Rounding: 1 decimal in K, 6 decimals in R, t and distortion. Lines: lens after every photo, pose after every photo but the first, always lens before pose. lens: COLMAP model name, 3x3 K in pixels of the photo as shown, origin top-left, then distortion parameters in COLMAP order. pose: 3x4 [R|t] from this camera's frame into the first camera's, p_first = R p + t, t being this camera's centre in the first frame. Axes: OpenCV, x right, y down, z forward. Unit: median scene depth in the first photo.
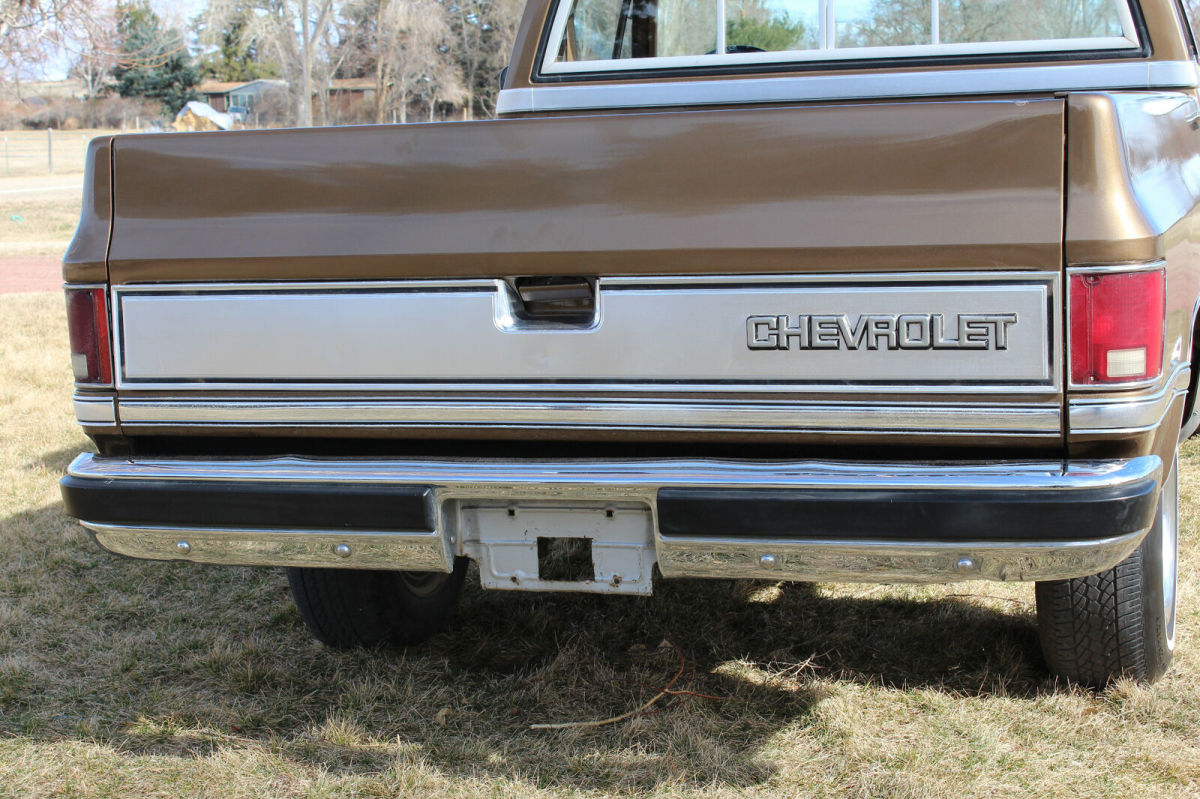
lens RADIAL K [[1891.7, 0, 600.0], [0, 1891.7, 399.5], [0, 0, 1]] dist [0.030723, 0.079068]
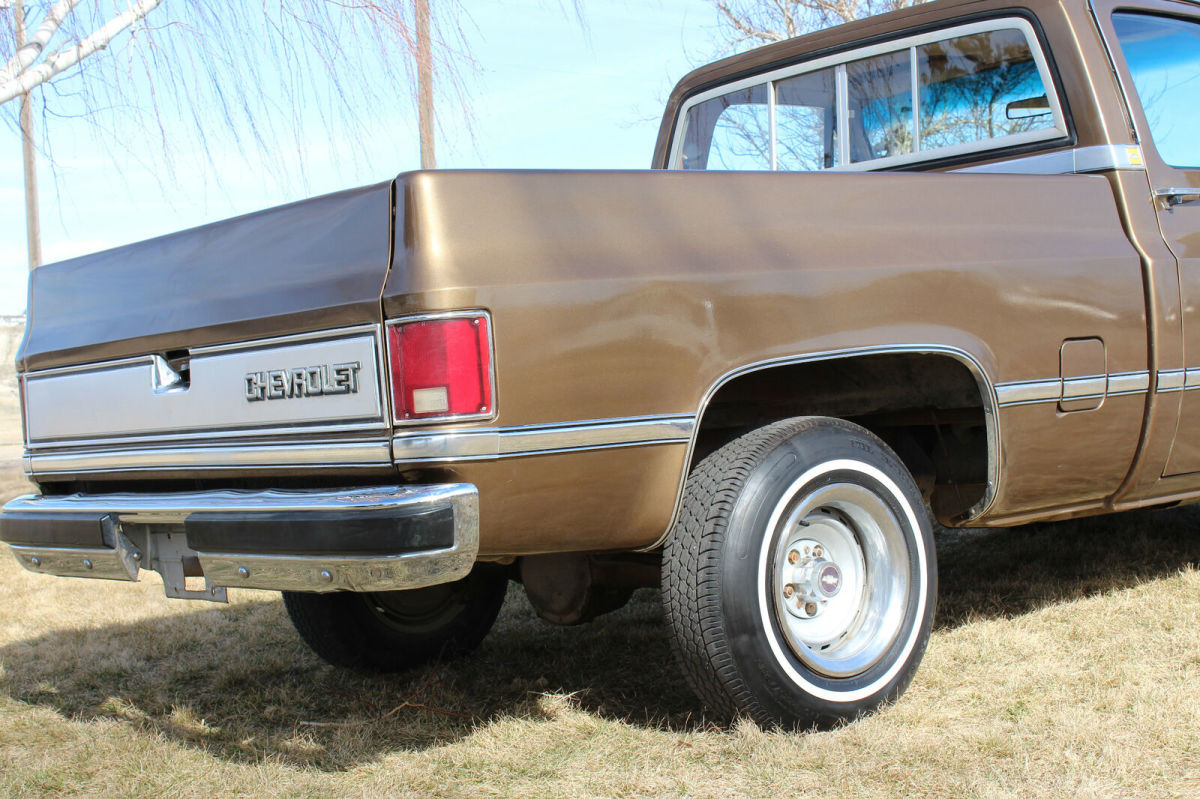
lens RADIAL K [[1609.0, 0, 600.0], [0, 1609.0, 399.5], [0, 0, 1]] dist [-0.037917, 0.068423]
pose [[0.851408, -0.024008, -0.523954, 0.862081], [-0.022107, 0.996422, -0.081579, 0.055938], [0.524038, 0.081040, 0.847831, 0.232675]]
